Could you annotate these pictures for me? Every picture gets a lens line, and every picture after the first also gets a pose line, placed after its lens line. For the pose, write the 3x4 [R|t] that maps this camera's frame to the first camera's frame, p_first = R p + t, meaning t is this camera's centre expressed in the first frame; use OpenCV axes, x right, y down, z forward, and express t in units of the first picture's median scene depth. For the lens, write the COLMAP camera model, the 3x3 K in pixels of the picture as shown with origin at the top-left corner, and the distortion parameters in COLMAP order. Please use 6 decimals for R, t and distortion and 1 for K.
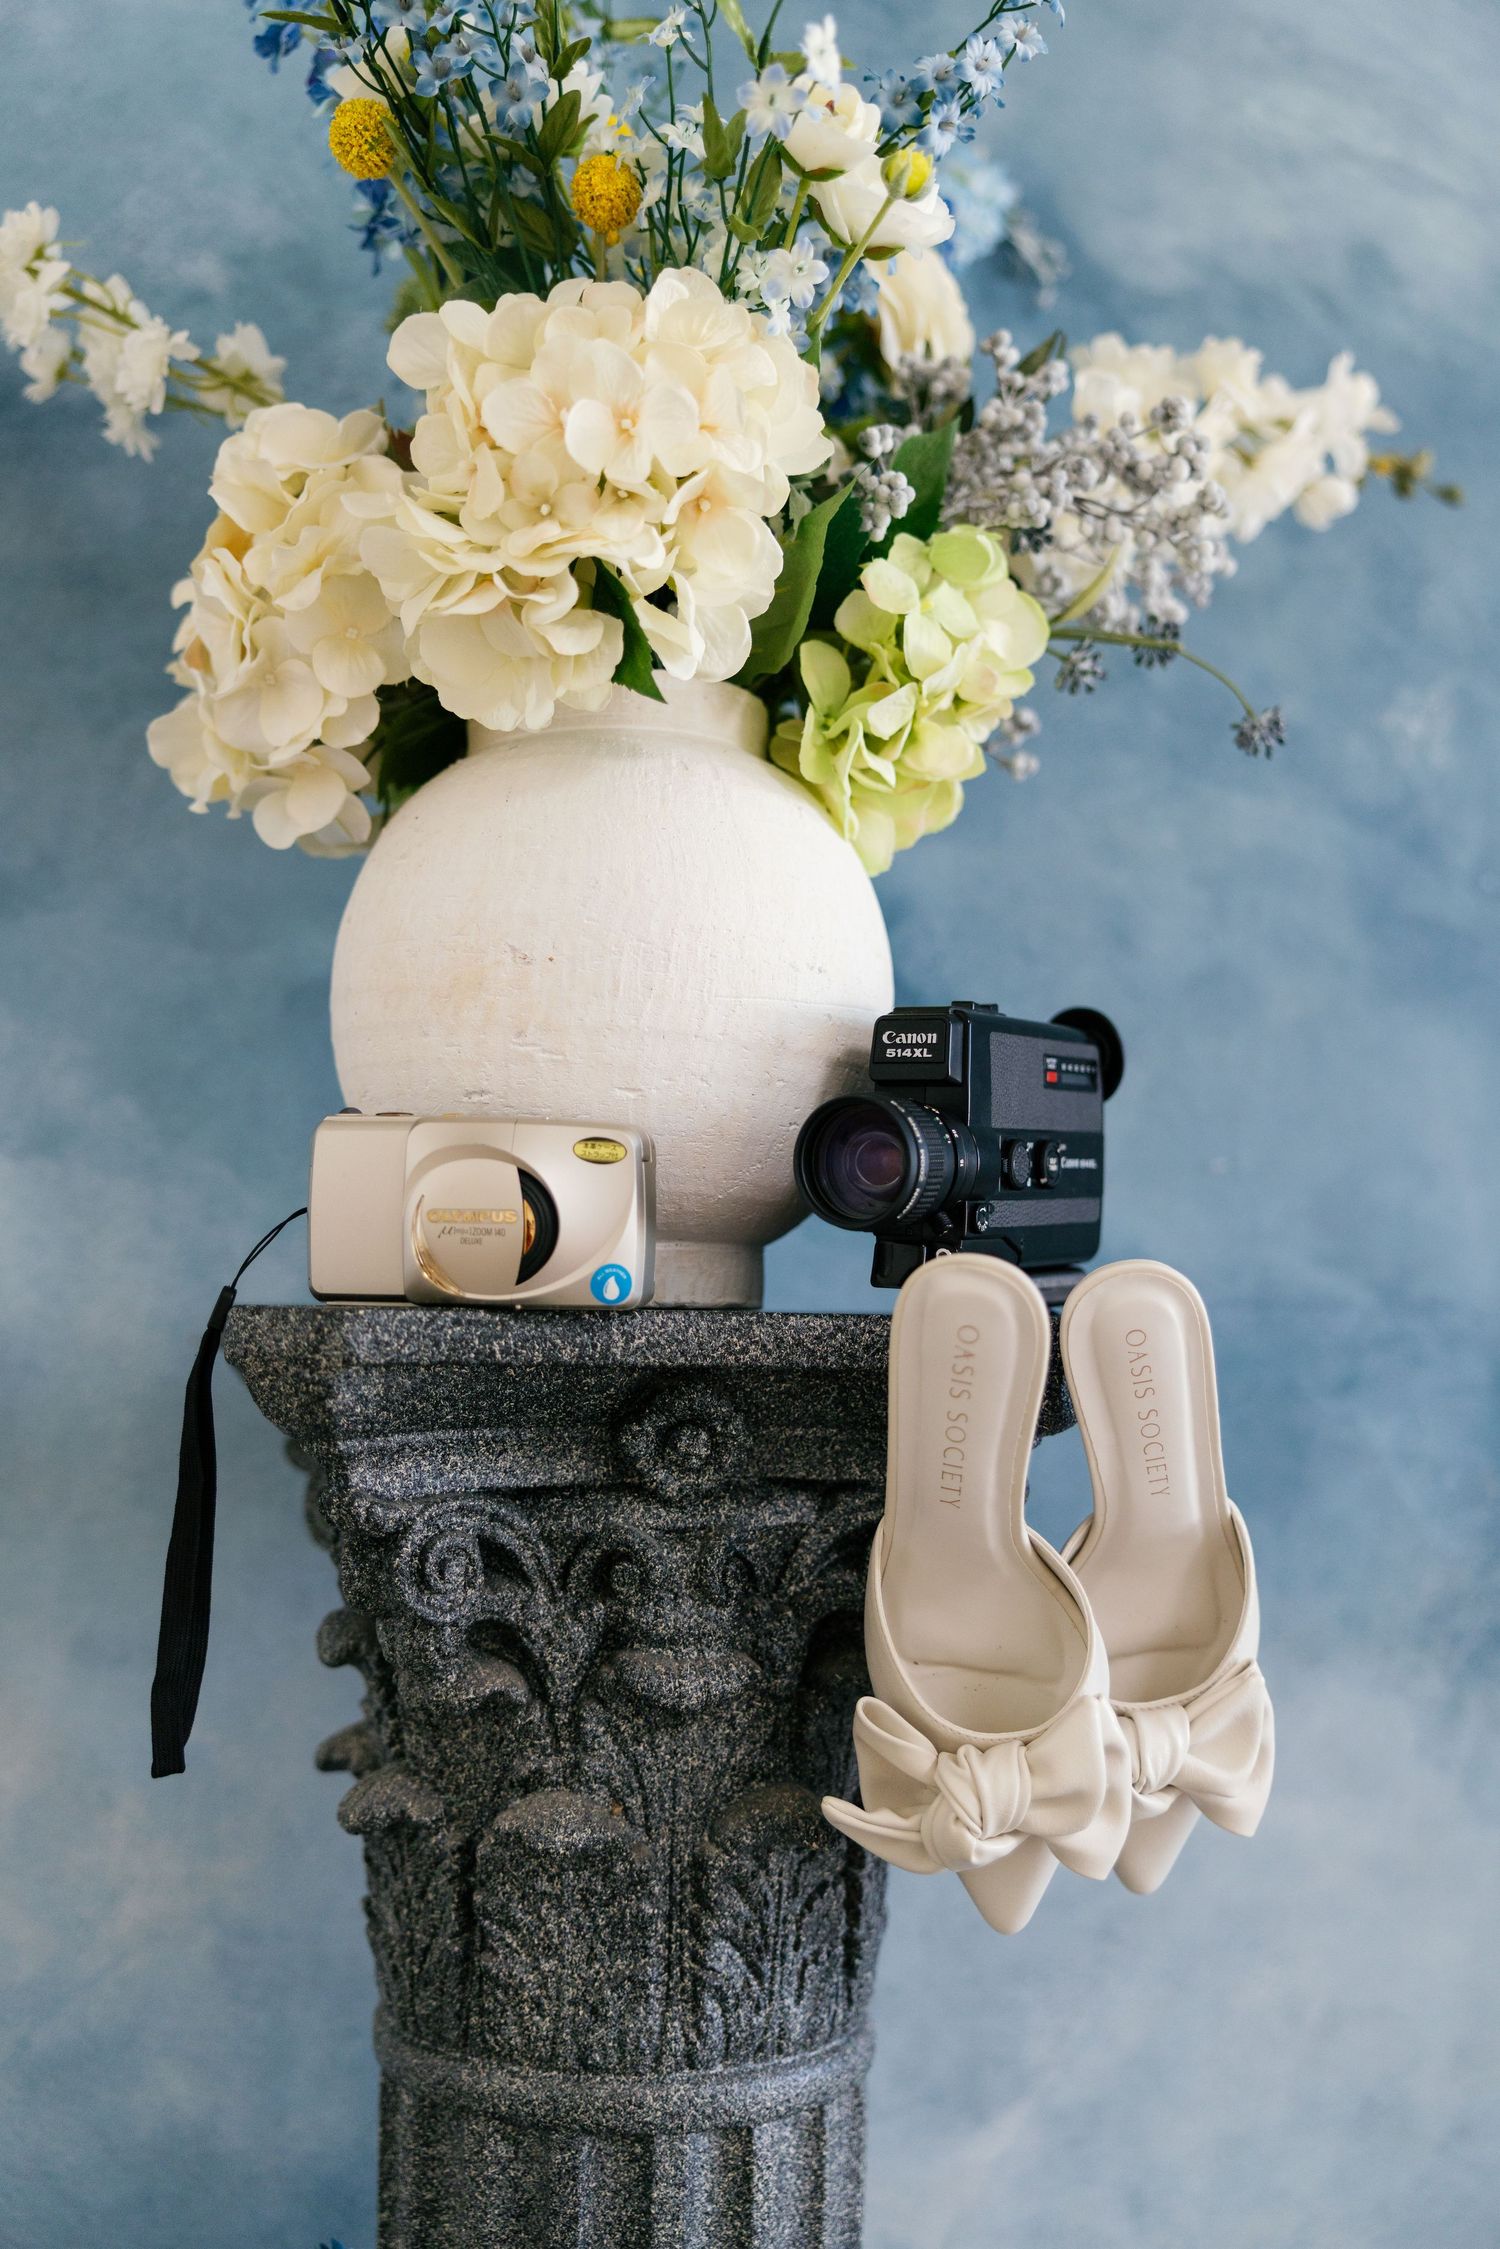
lens RADIAL K [[2398.3, 0, 751.7], [0, 2398.3, 1080.7], [0, 0, 1]] dist [-0.004354, -0.006661]
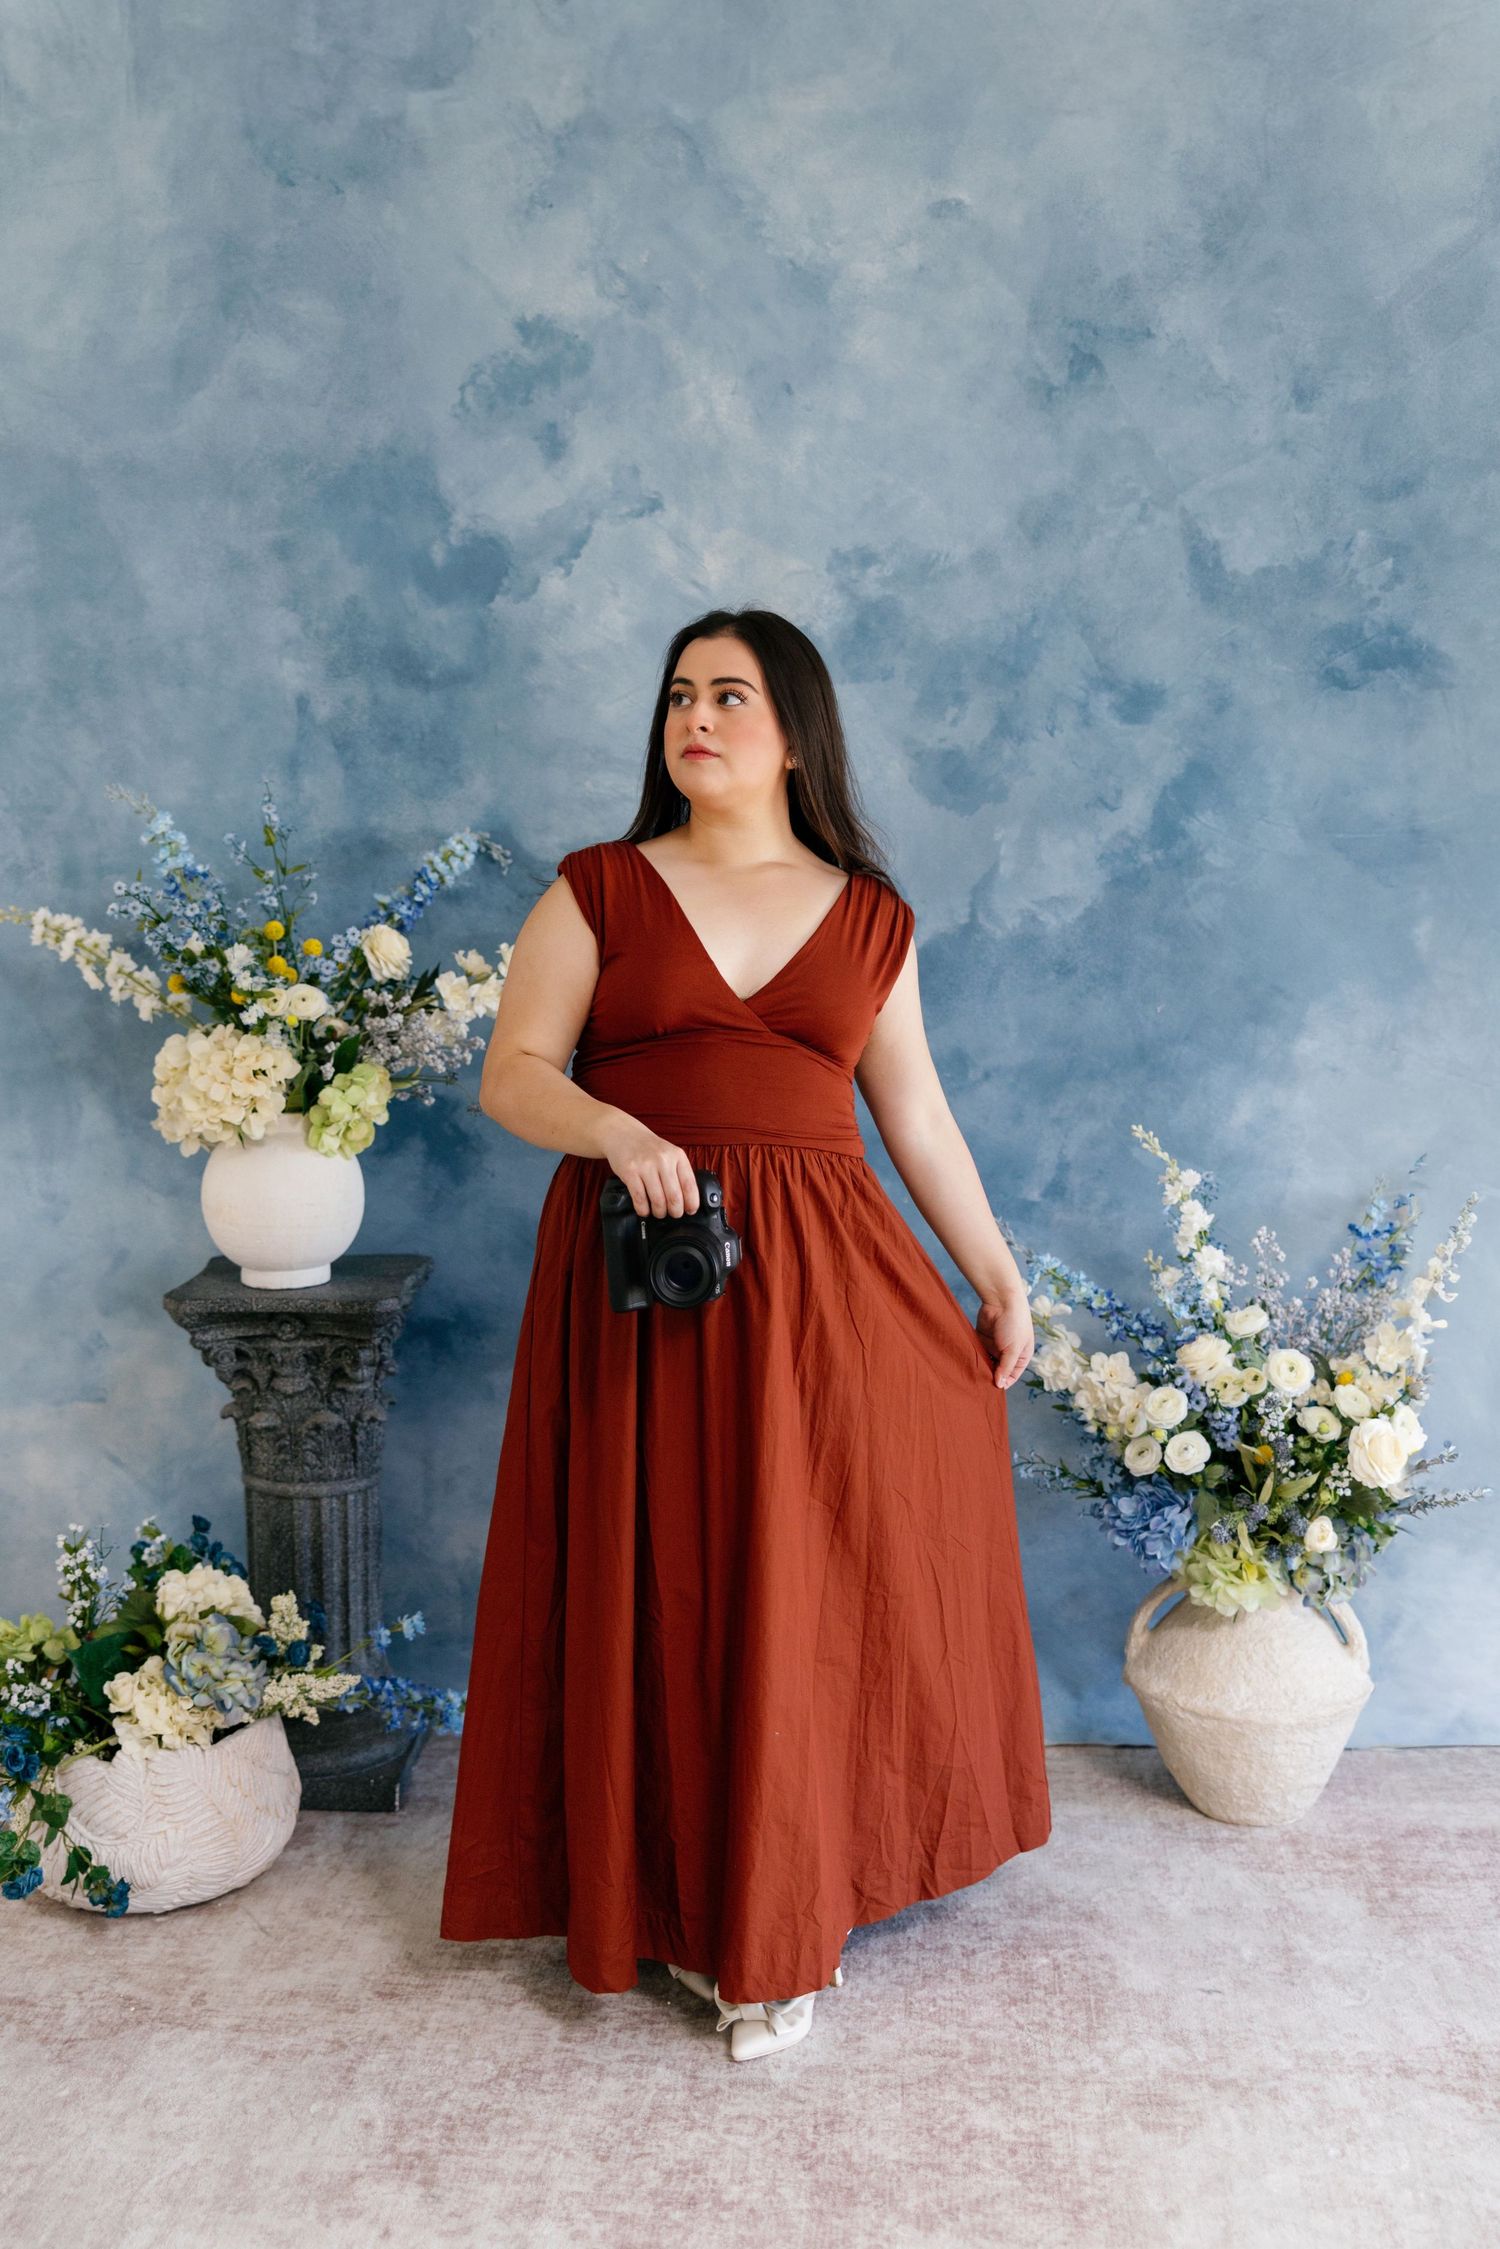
lens RADIAL K [[2498.3, 0, 750.0], [0, 2498.3, 1124.5], [0, 0, 1]] dist [-0.001698, -0.028957]
pose [[0.964581, 0.021576, -0.262901, 1.671850], [0.041109, 0.972177, 0.230612, -1.015103], [0.260562, -0.233252, 0.936857, -2.371878]]
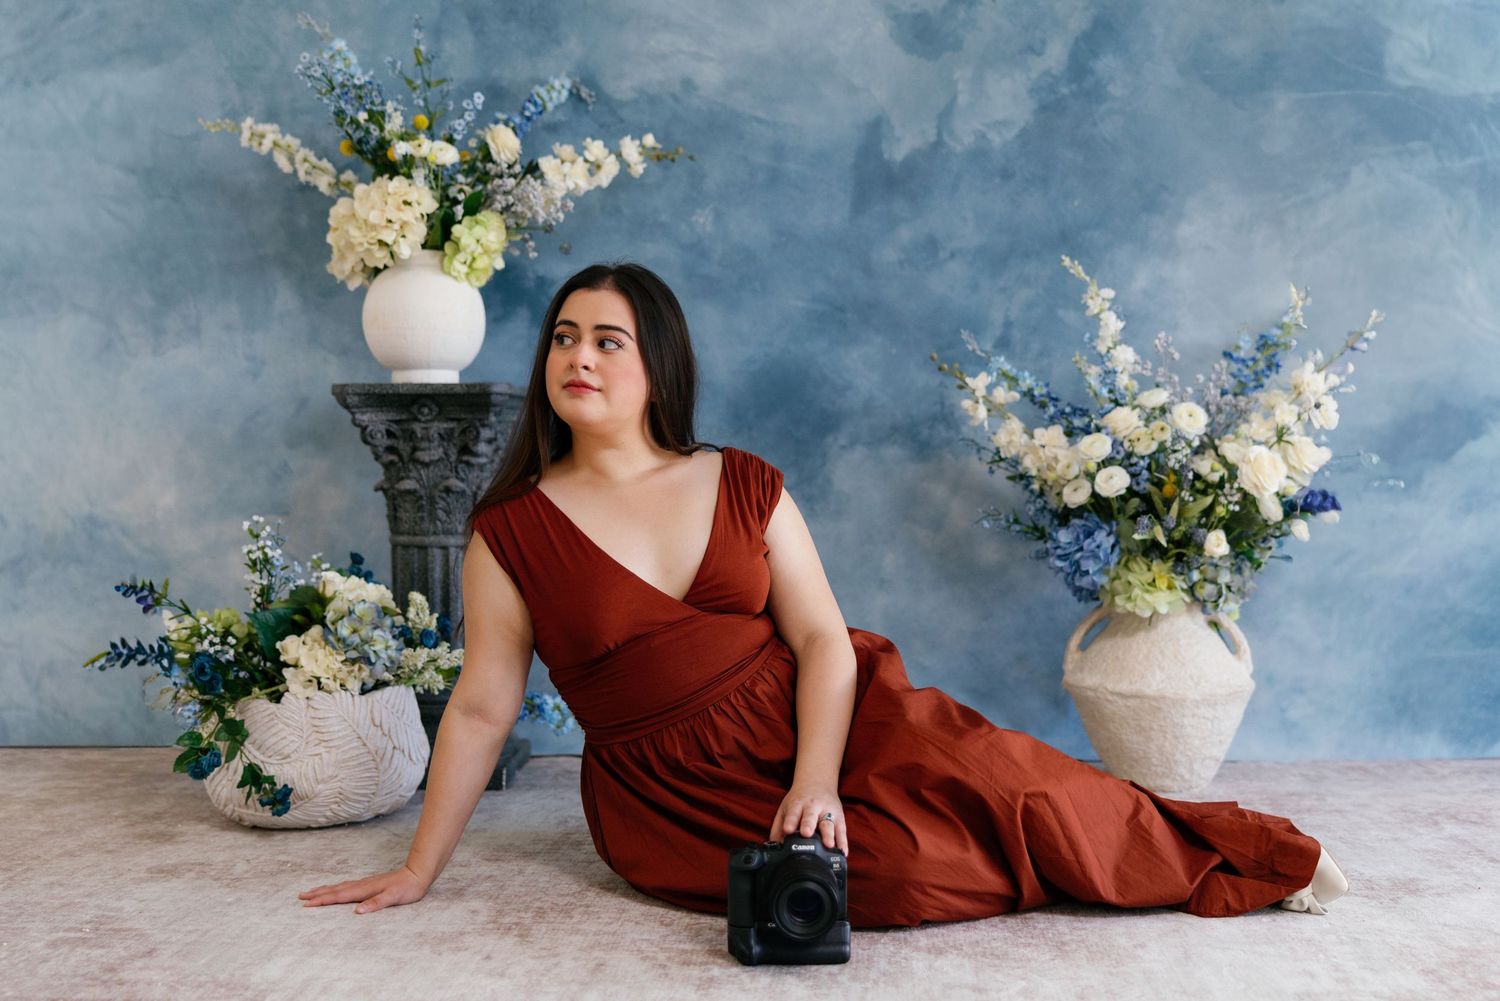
lens RADIAL K [[1676.2, 0, 750.0], [0, 1676.2, 500.5], [0, 0, 1]] dist [0.022513, -0.109445]
pose [[0.964297, -0.008623, -0.264684, 1.518622], [0.044356, 0.990609, 0.129328, -0.082183], [0.261083, -0.136451, 0.955624, -2.140483]]
